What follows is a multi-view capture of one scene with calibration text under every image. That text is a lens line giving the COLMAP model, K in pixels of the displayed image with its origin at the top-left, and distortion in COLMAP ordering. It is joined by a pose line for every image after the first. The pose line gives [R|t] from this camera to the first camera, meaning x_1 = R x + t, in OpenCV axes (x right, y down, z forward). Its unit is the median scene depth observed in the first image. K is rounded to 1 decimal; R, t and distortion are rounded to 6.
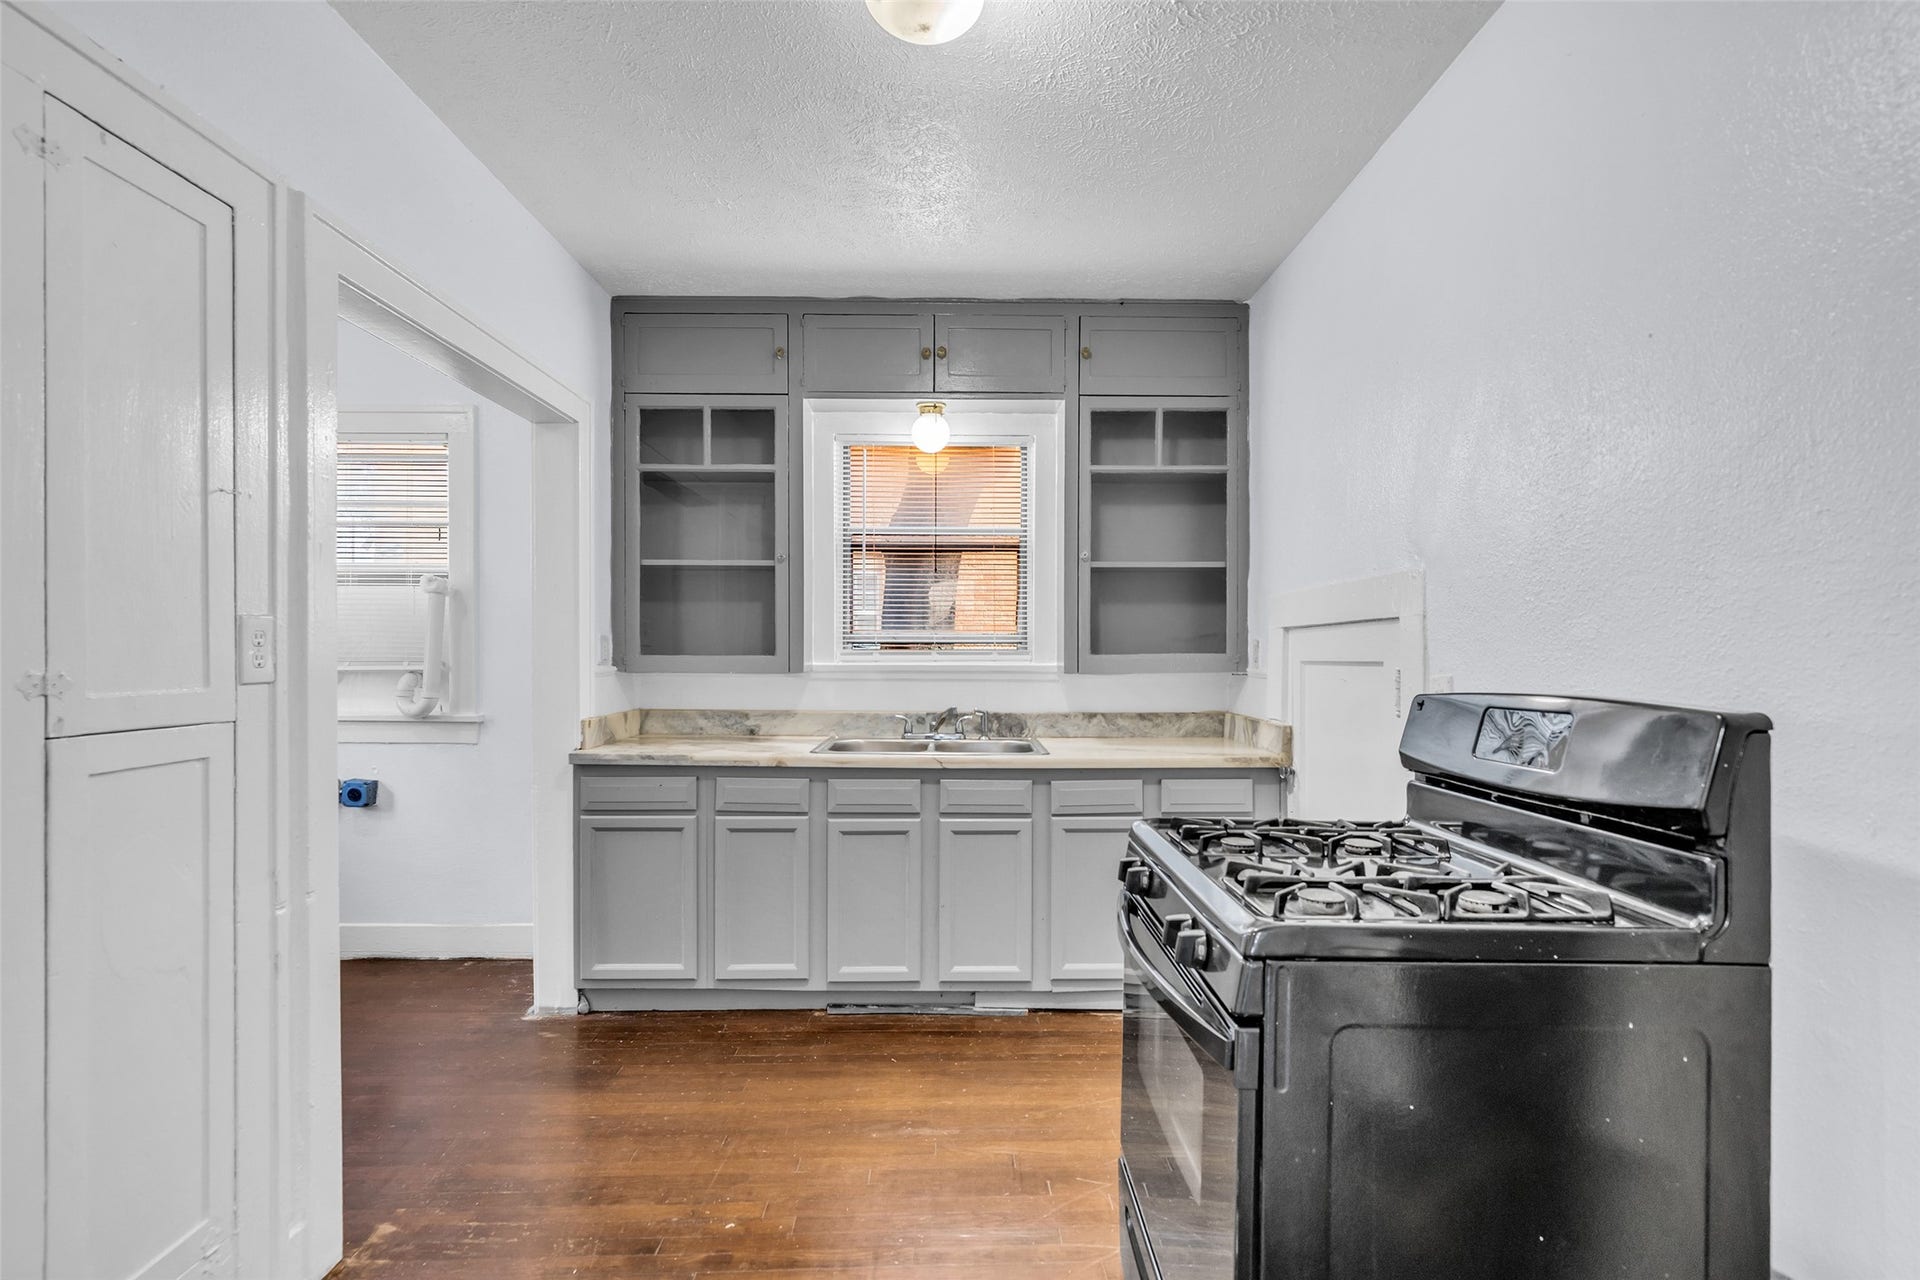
lens RADIAL K [[887.3, 0, 971.3], [0, 887.3, 646.8], [0, 0, 1]] dist [-0.013437, 0.001557]
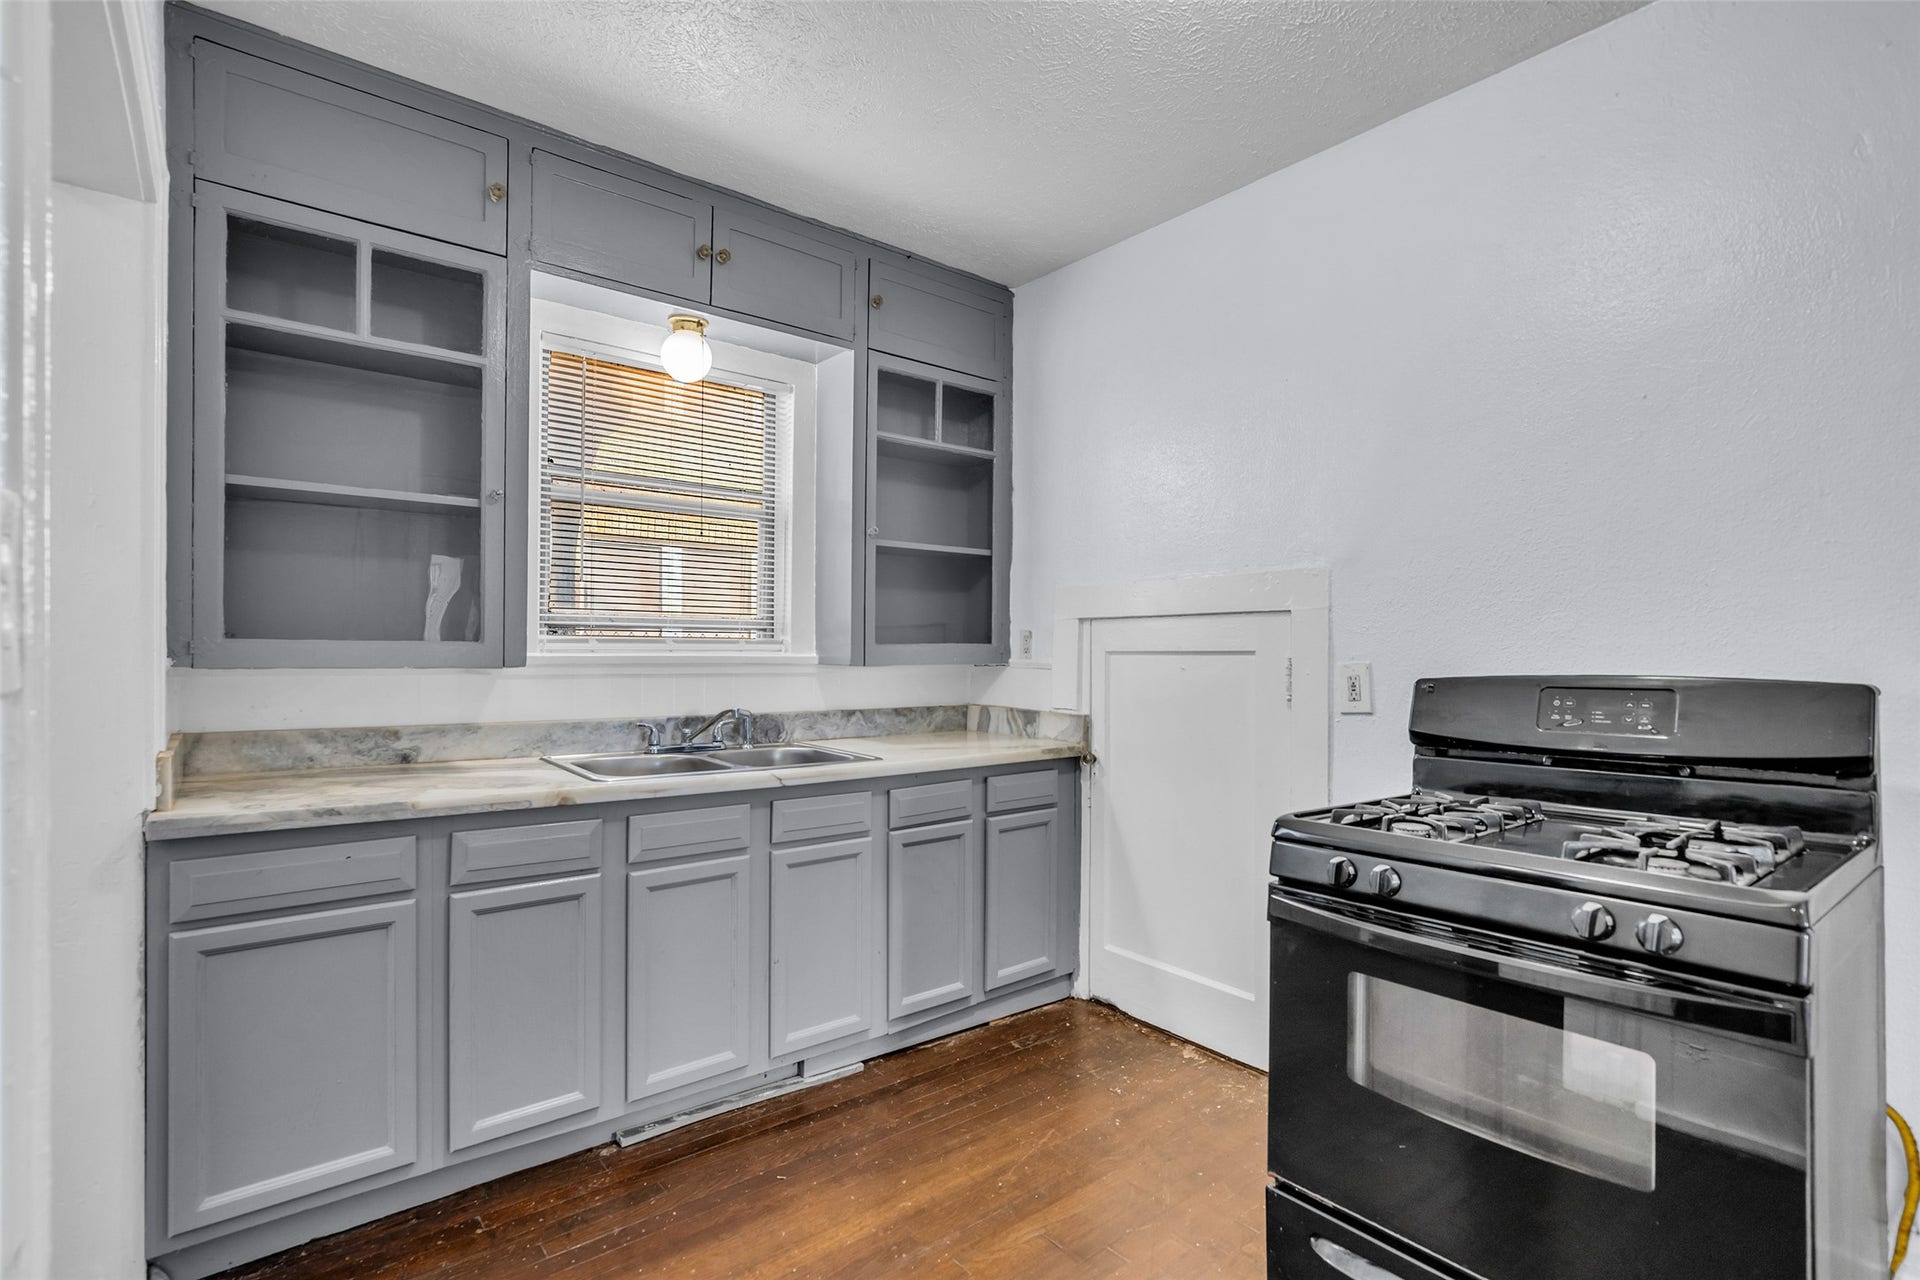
lens RADIAL K [[887.3, 0, 961.1], [0, 887.3, 647.3], [0, 0, 1]] dist [-0.013437, 0.001557]
pose [[0.791736, 0.005270, 0.610841, -0.339967], [-0.008995, 0.999955, 0.003032, 0.008535], [-0.610797, -0.007895, 0.791748, 0.247702]]
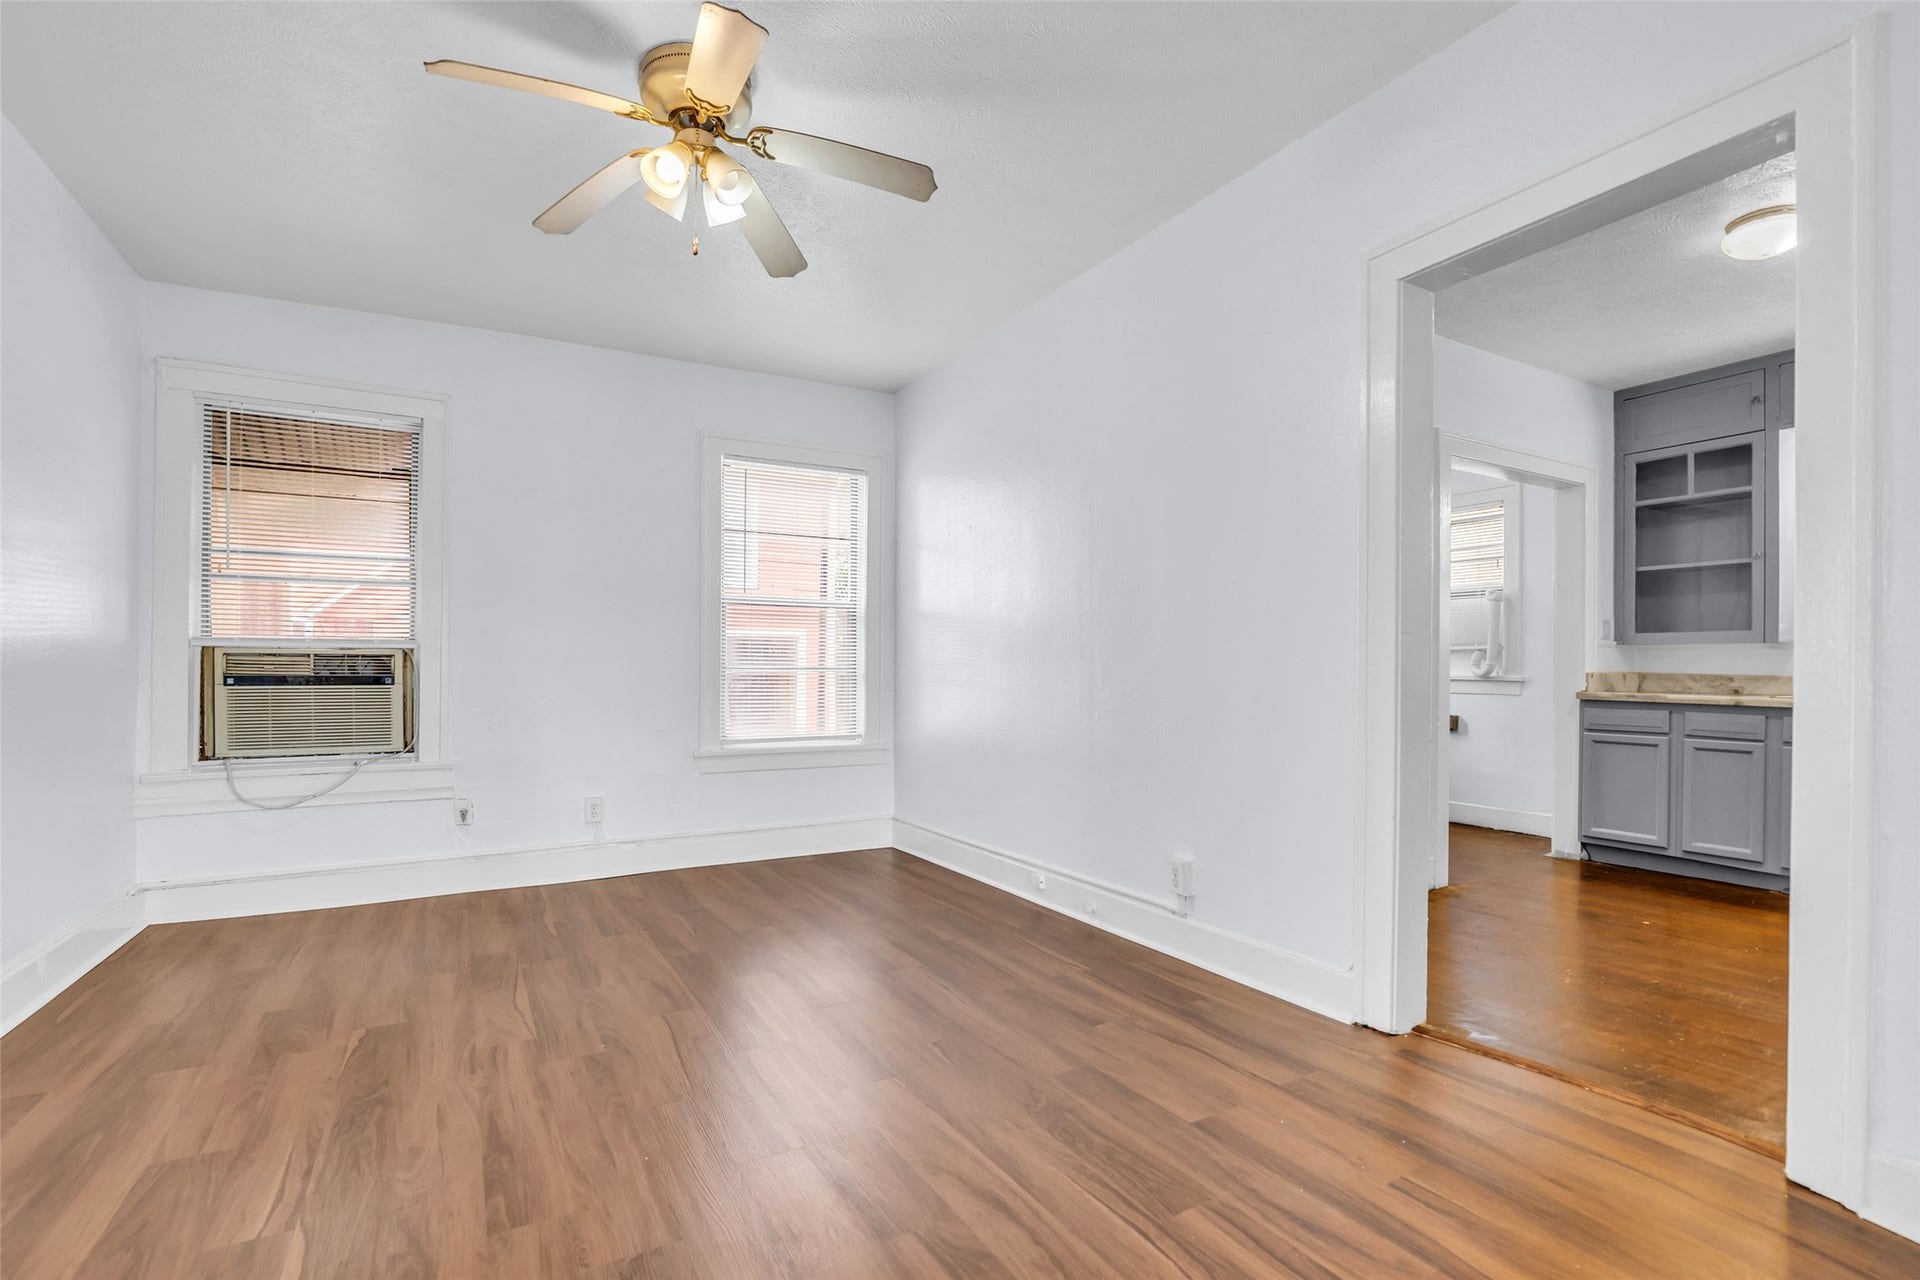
lens RADIAL K [[887.3, 0, 957.8], [0, 887.3, 679.3], [0, 0, 1]] dist [-0.013437, 0.001557]
pose [[0.461786, 0.010713, -0.886927, 0.391119], [-0.003126, 0.999941, 0.010450, 0.072329], [0.886986, -0.002053, 0.461792, -0.645995]]
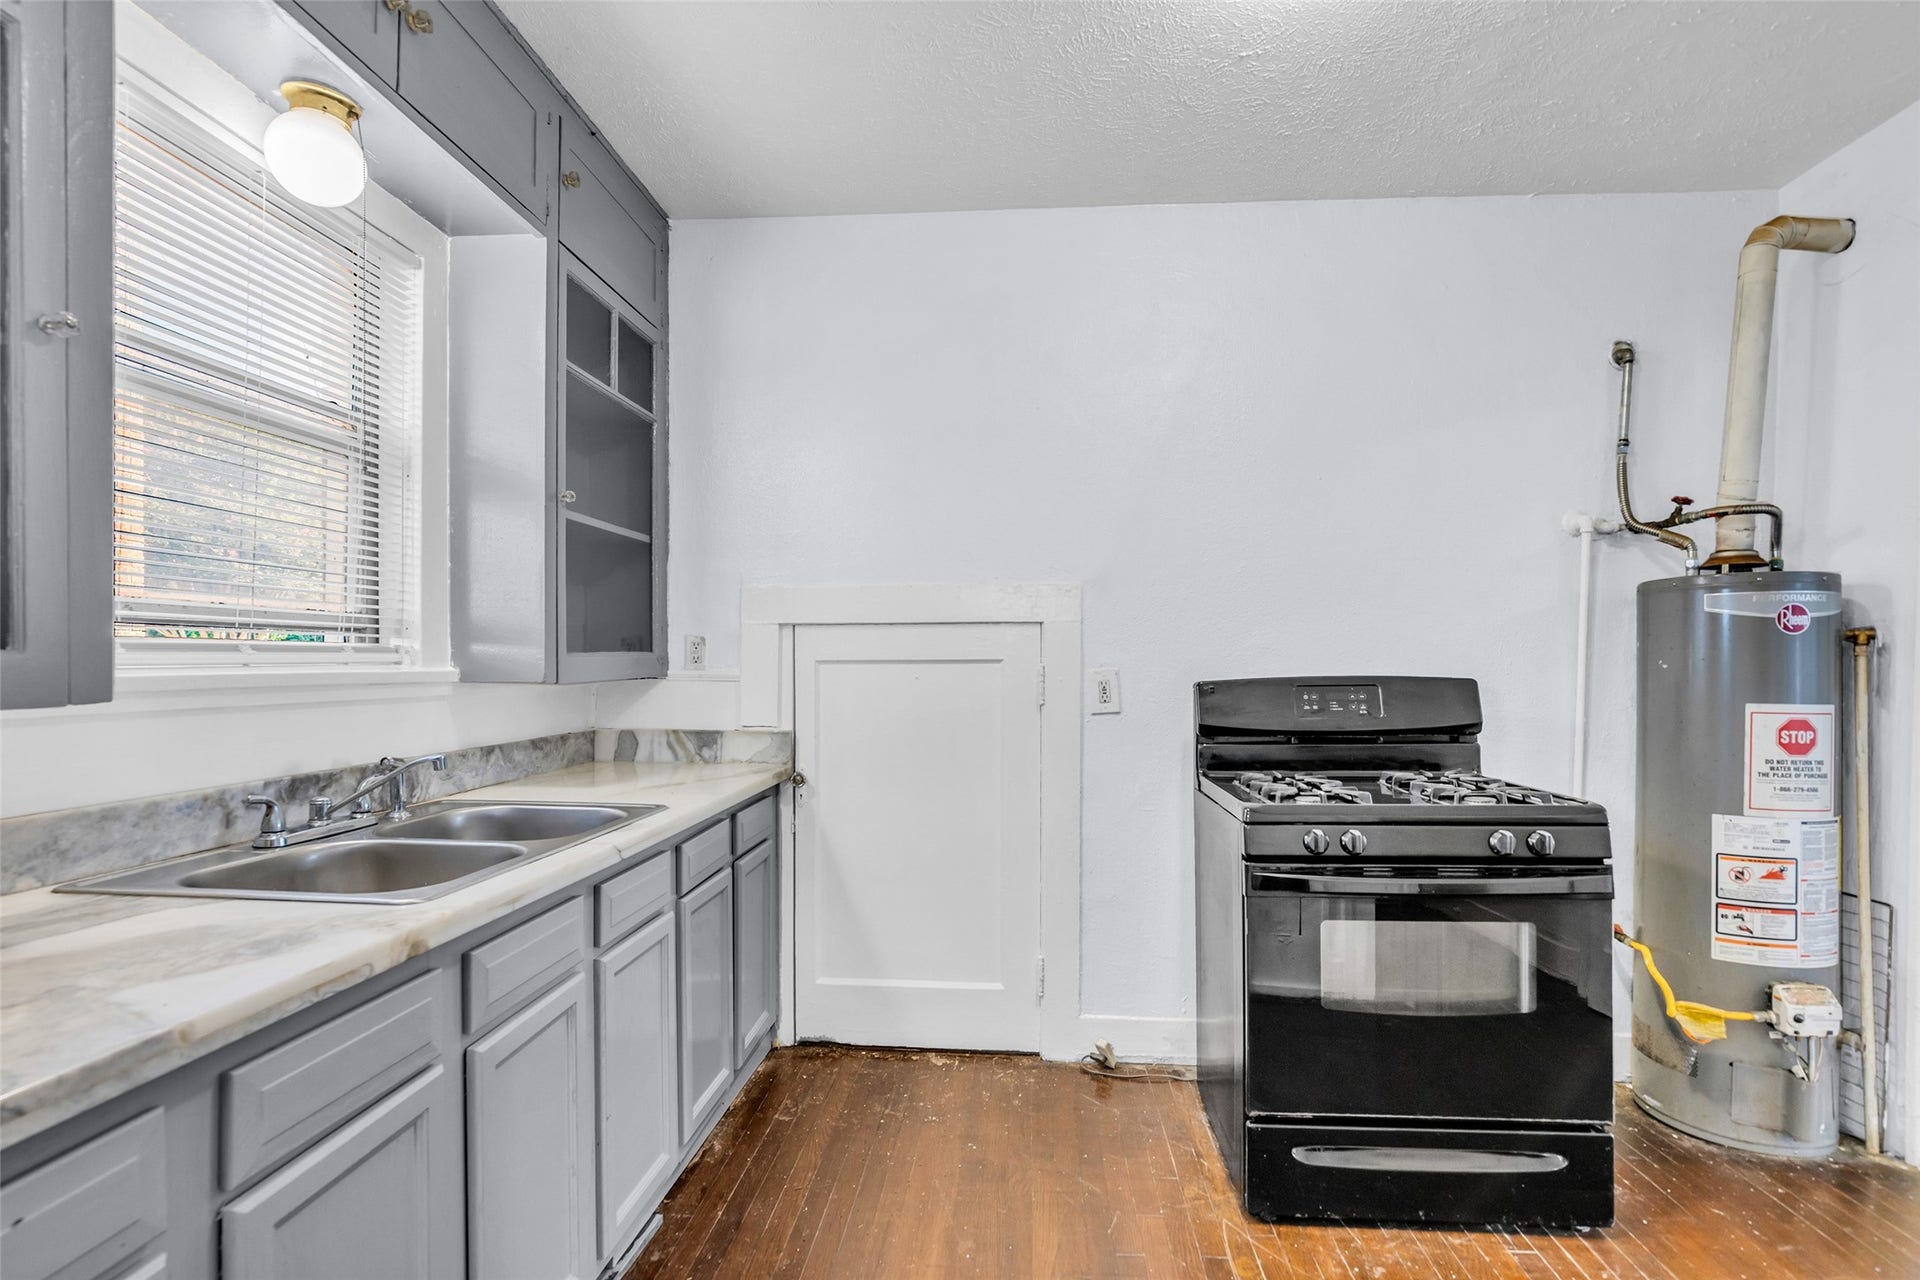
lens RADIAL K [[887.3, 0, 958.9], [0, 887.3, 669.6], [0, 0, 1]] dist [-0.013437, 0.001557]
pose [[0.101286, -0.012453, 0.994779, -0.478998], [-0.007544, 0.999883, 0.013285, 0.010441], [-0.994829, -0.008850, 0.101181, 0.651418]]
